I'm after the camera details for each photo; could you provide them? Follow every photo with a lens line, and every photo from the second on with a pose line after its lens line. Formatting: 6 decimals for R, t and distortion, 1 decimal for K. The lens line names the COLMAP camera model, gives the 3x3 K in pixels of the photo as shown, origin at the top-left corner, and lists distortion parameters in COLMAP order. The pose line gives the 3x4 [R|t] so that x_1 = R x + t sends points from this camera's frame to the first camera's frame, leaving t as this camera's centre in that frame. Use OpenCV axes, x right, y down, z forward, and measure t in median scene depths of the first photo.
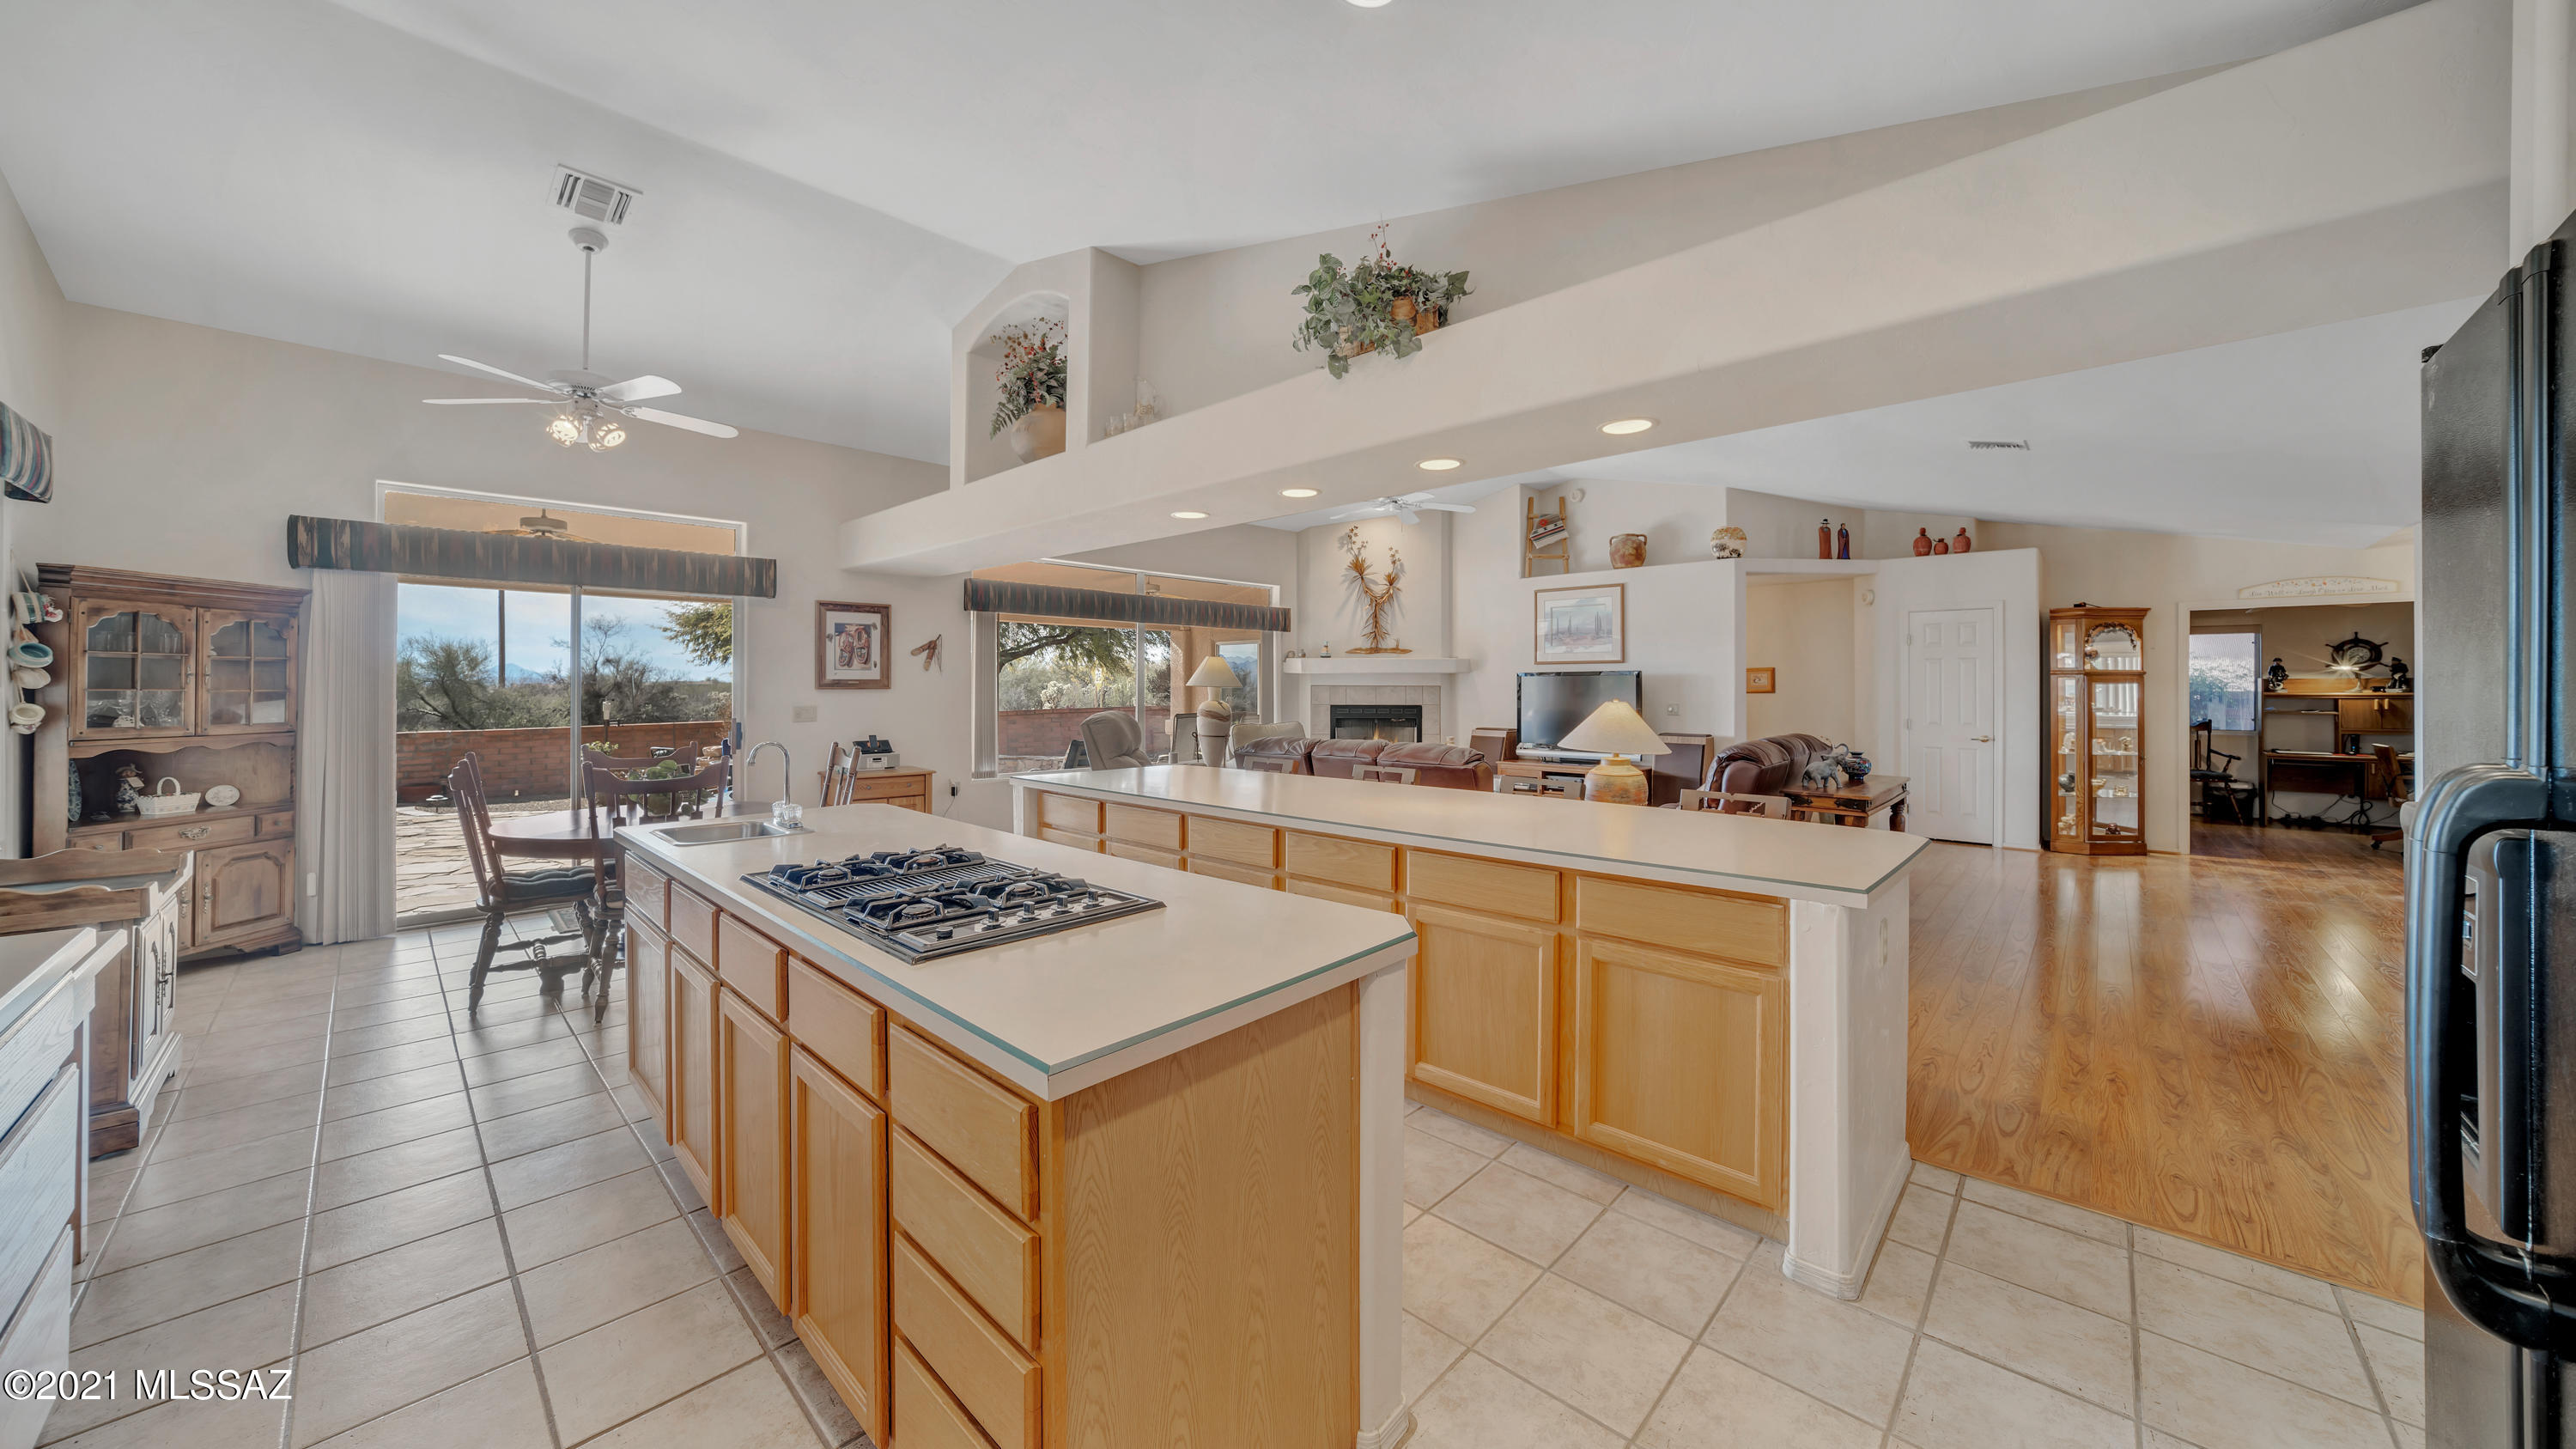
lens RADIAL K [[890.8, 0, 1272.3], [0, 890.8, 677.3], [0, 0, 1]] dist [-0.012498, 0.002519]
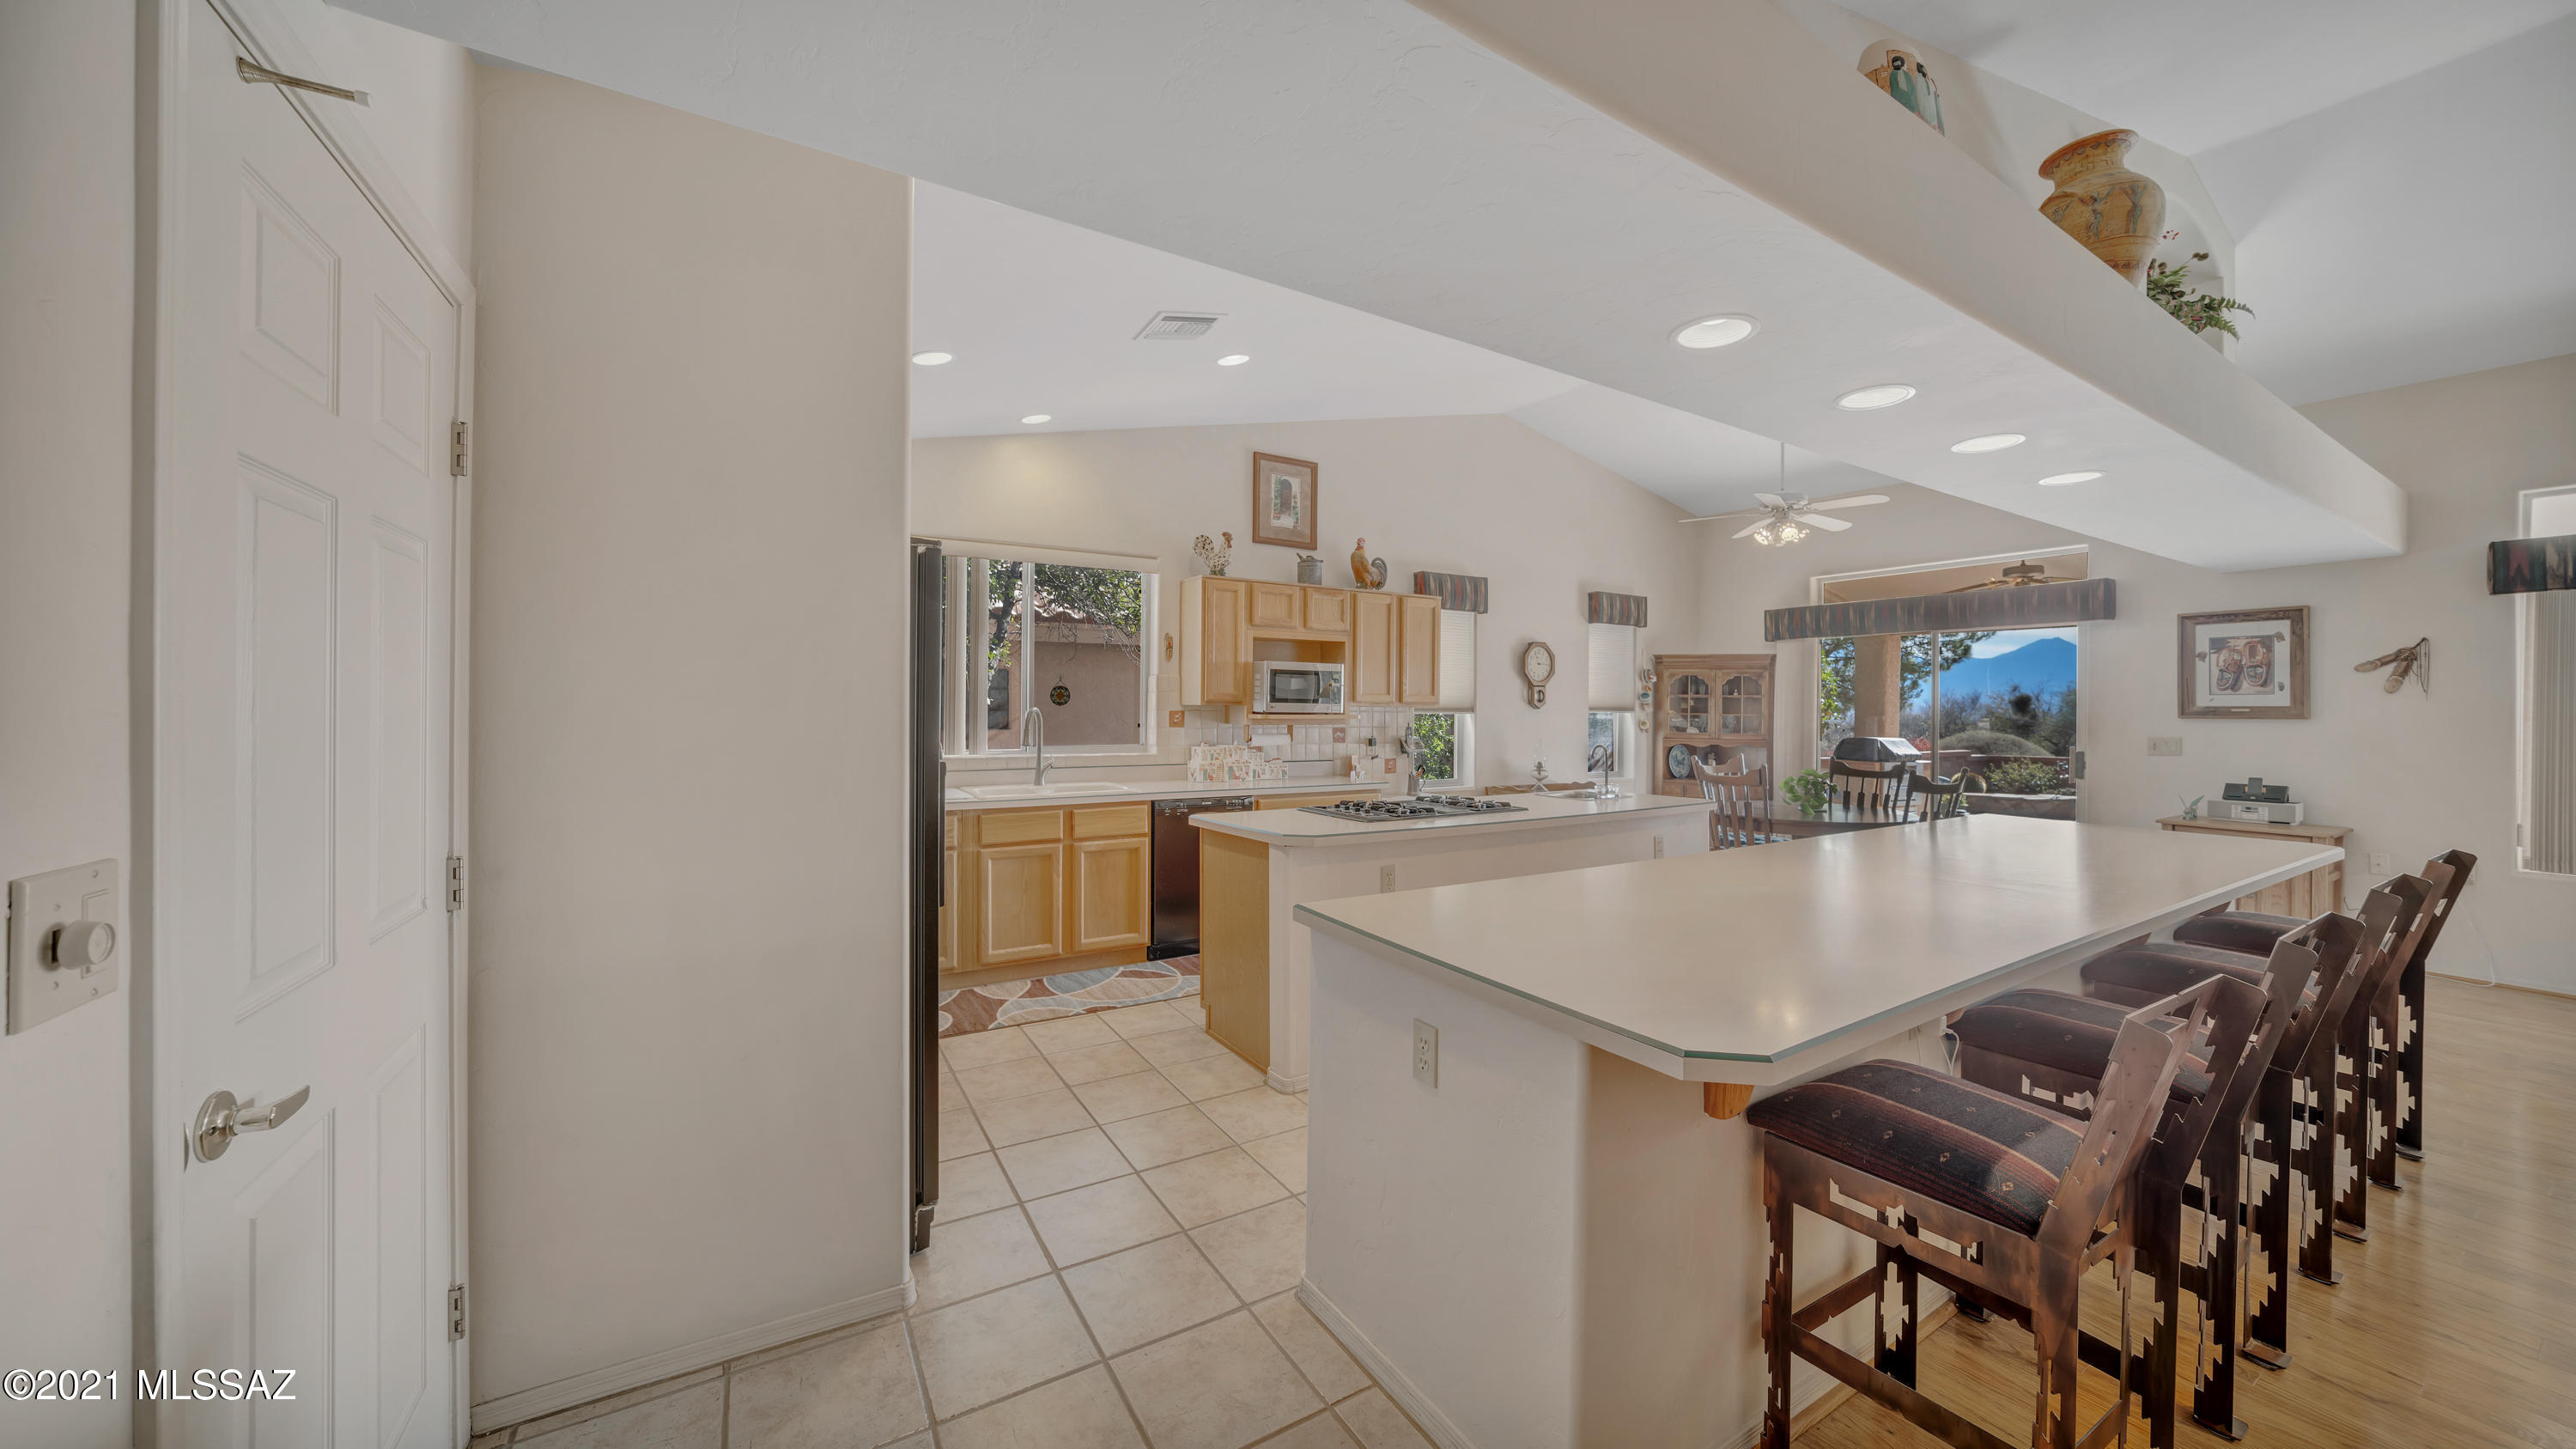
lens RADIAL K [[890.8, 0, 1307.7], [0, 890.8, 705.3], [0, 0, 1]] dist [-0.012498, 0.002519]
pose [[-0.235633, -0.007646, -0.971812, 0.368806], [0.002368, 0.999962, -0.008442, 0.004563], [0.971839, -0.004290, -0.235606, 0.276969]]
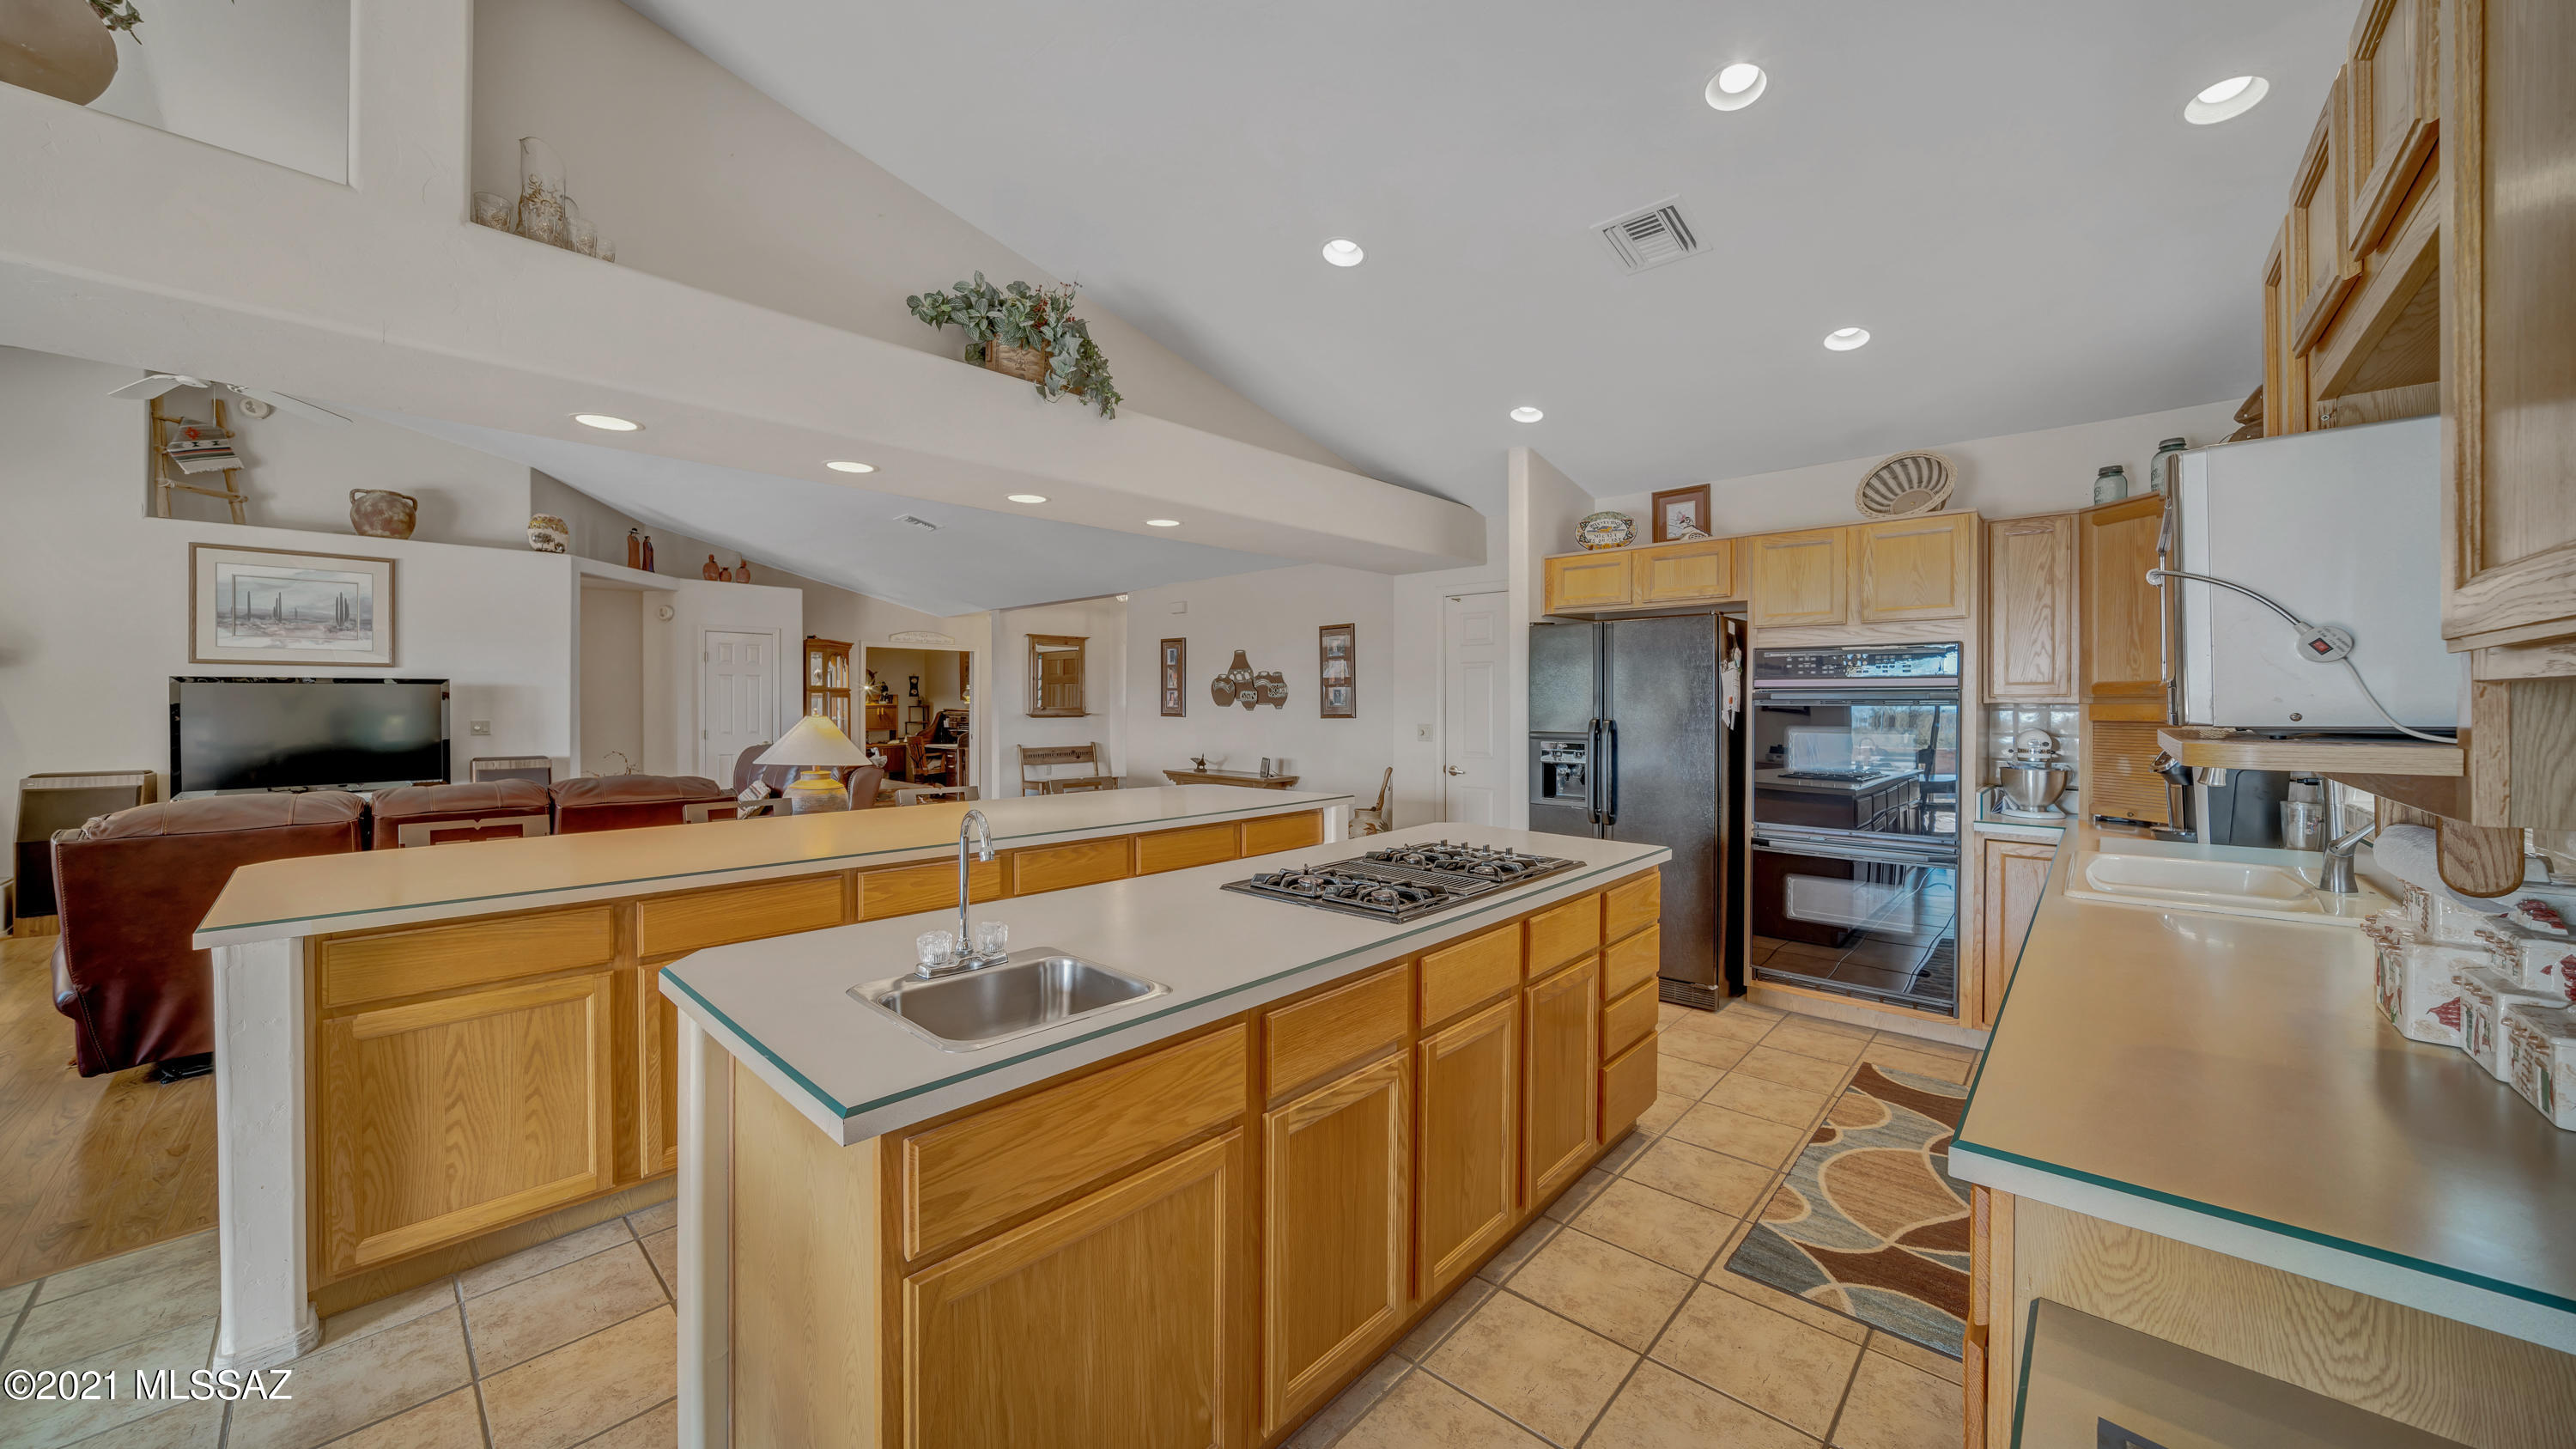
lens RADIAL K [[890.8, 0, 1295.6], [0, 890.8, 706.4], [0, 0, 1]] dist [-0.012498, 0.002519]
pose [[-0.010181, -0.006286, 0.999928, -0.341785], [-0.010786, 0.999923, 0.006176, 0.004125], [-0.999890, -0.010722, -0.010248, 0.255281]]
